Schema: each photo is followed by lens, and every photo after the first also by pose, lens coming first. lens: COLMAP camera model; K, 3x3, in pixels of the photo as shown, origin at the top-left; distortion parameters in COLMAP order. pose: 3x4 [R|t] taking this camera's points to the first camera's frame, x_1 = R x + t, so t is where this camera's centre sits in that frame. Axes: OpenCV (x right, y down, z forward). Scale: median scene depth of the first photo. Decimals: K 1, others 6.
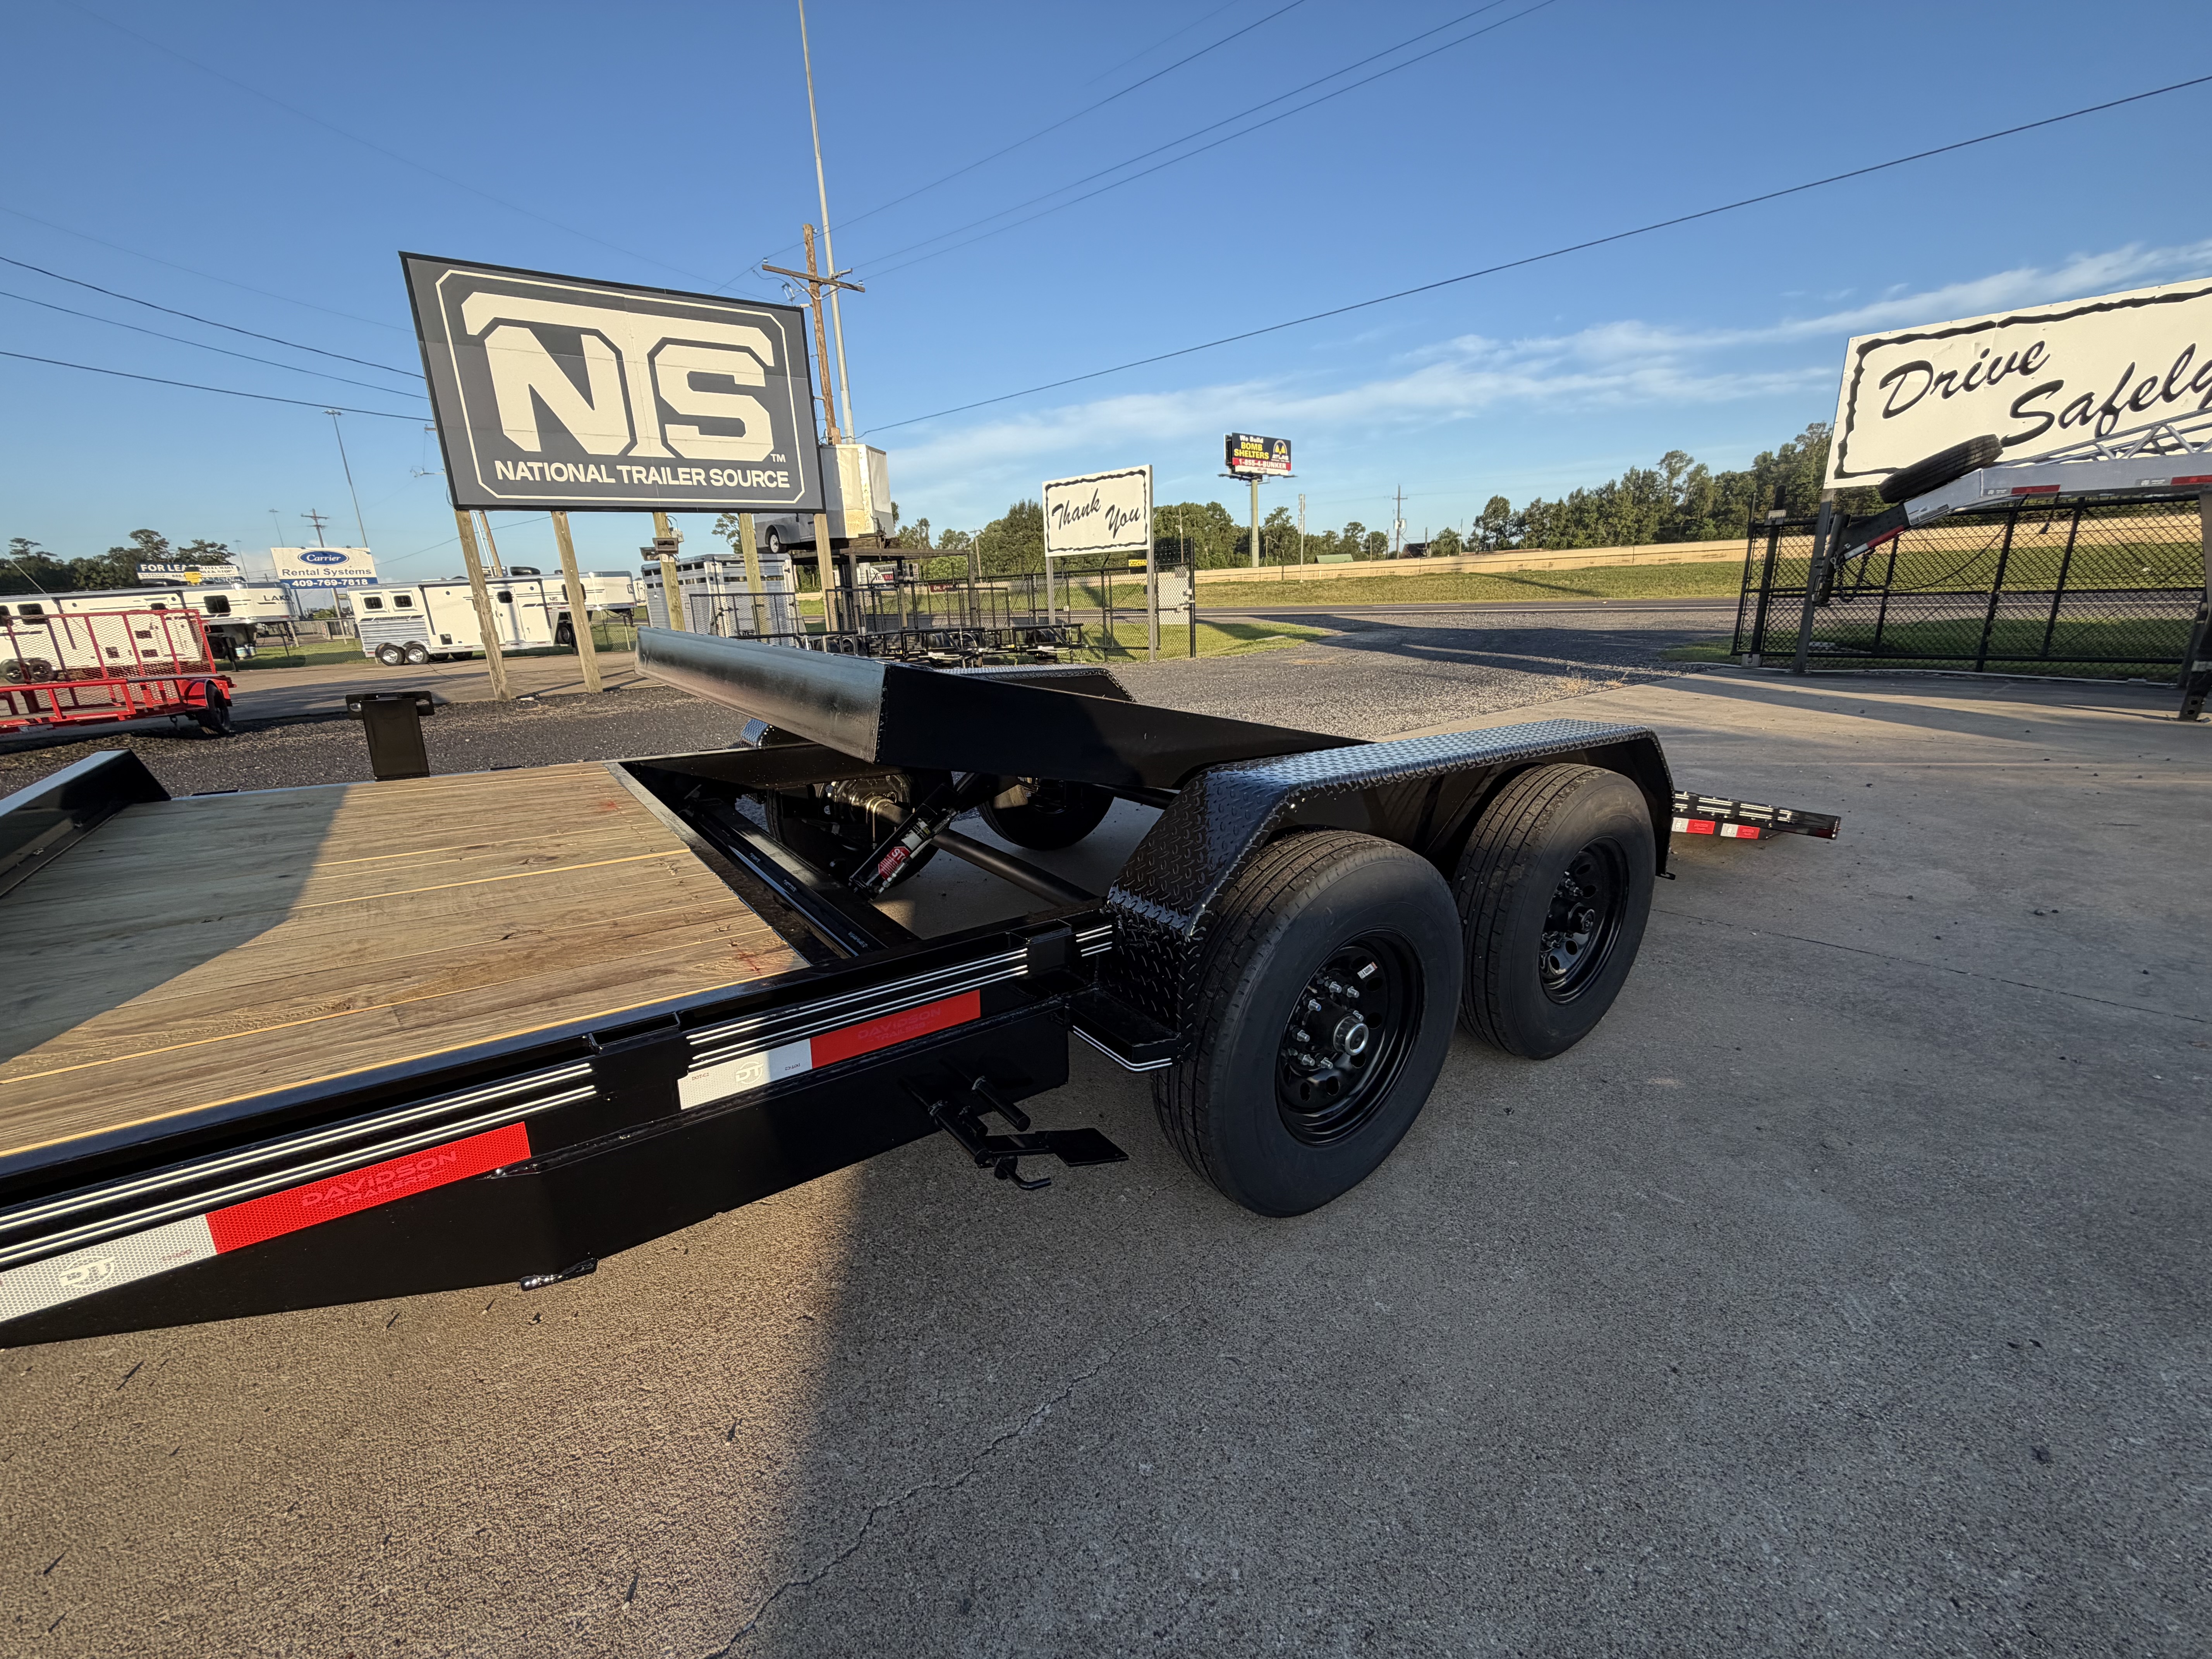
lens RADIAL K [[881.3, 0, 1106.4], [0, 881.3, 826.0], [0, 0, 1]] dist [-0.000215, 0.000556]
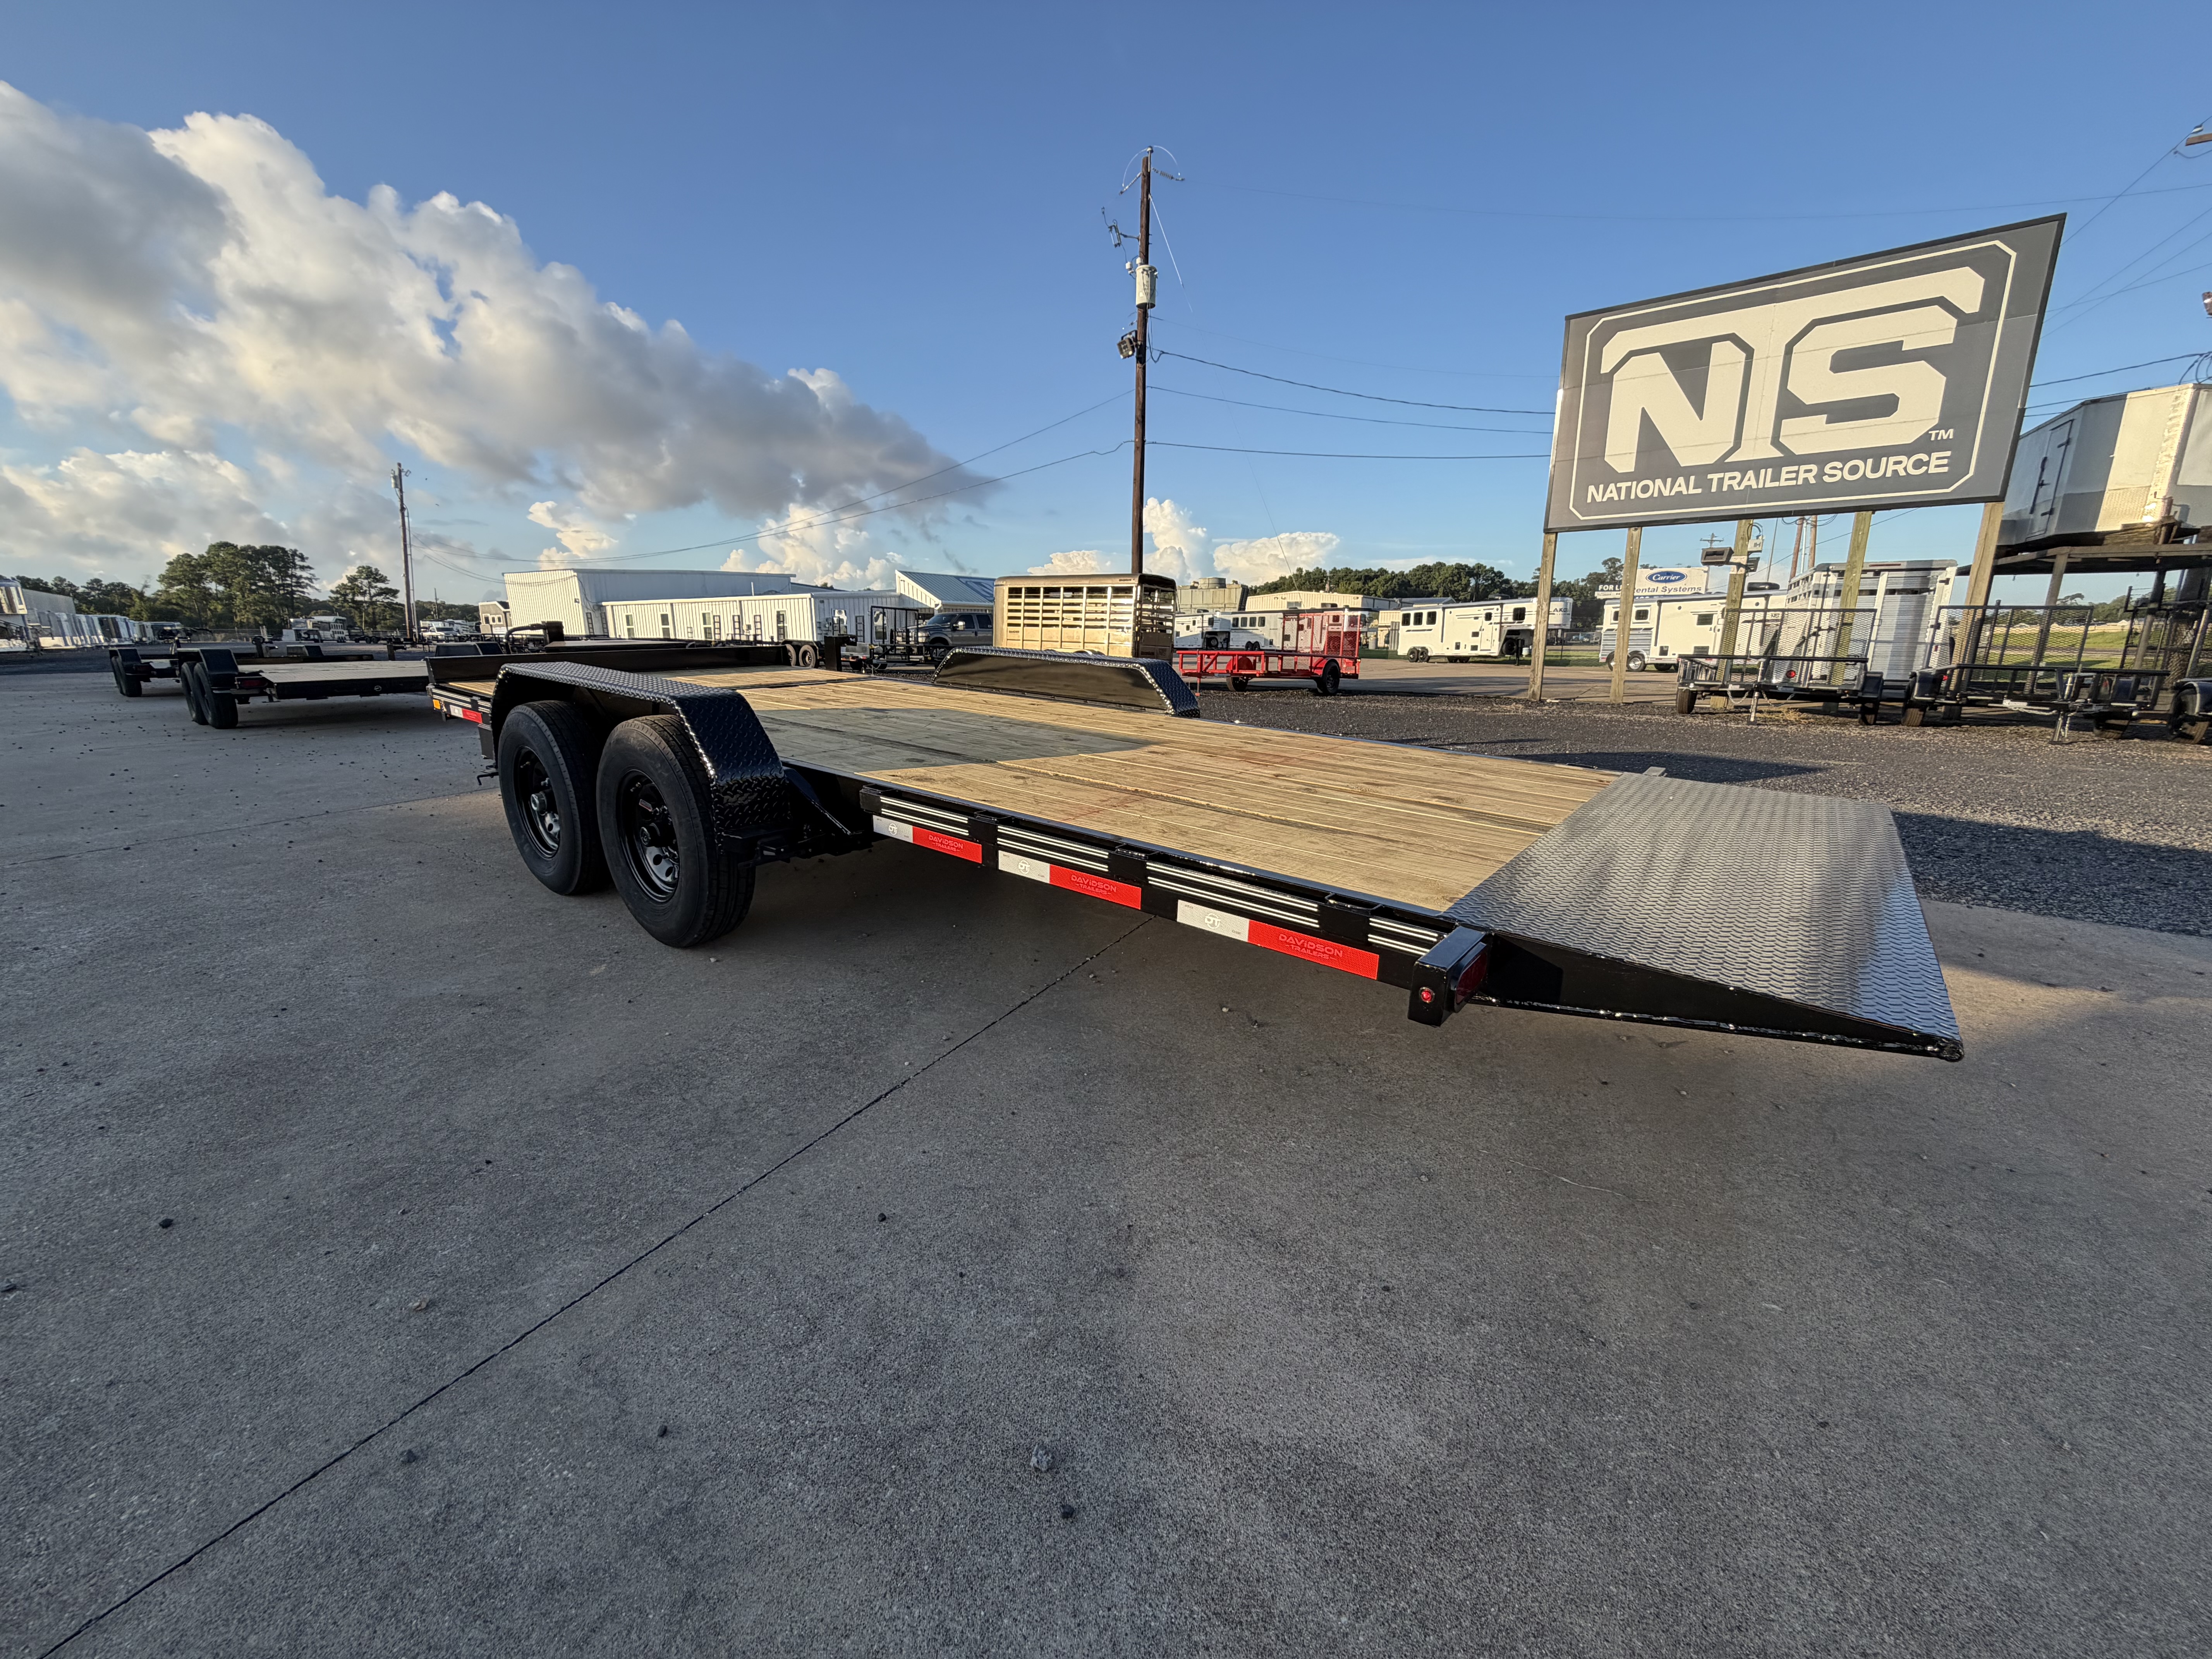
lens RADIAL K [[881.3, 0, 1102.6], [0, 881.3, 824.2], [0, 0, 1]] dist [-0.000215, 0.000556]
pose [[0.246363, 0.243269, -0.938150, 0.230086], [-0.263084, 0.948426, 0.176847, -0.037223], [0.932787, 0.203243, 0.297657, 0.148704]]
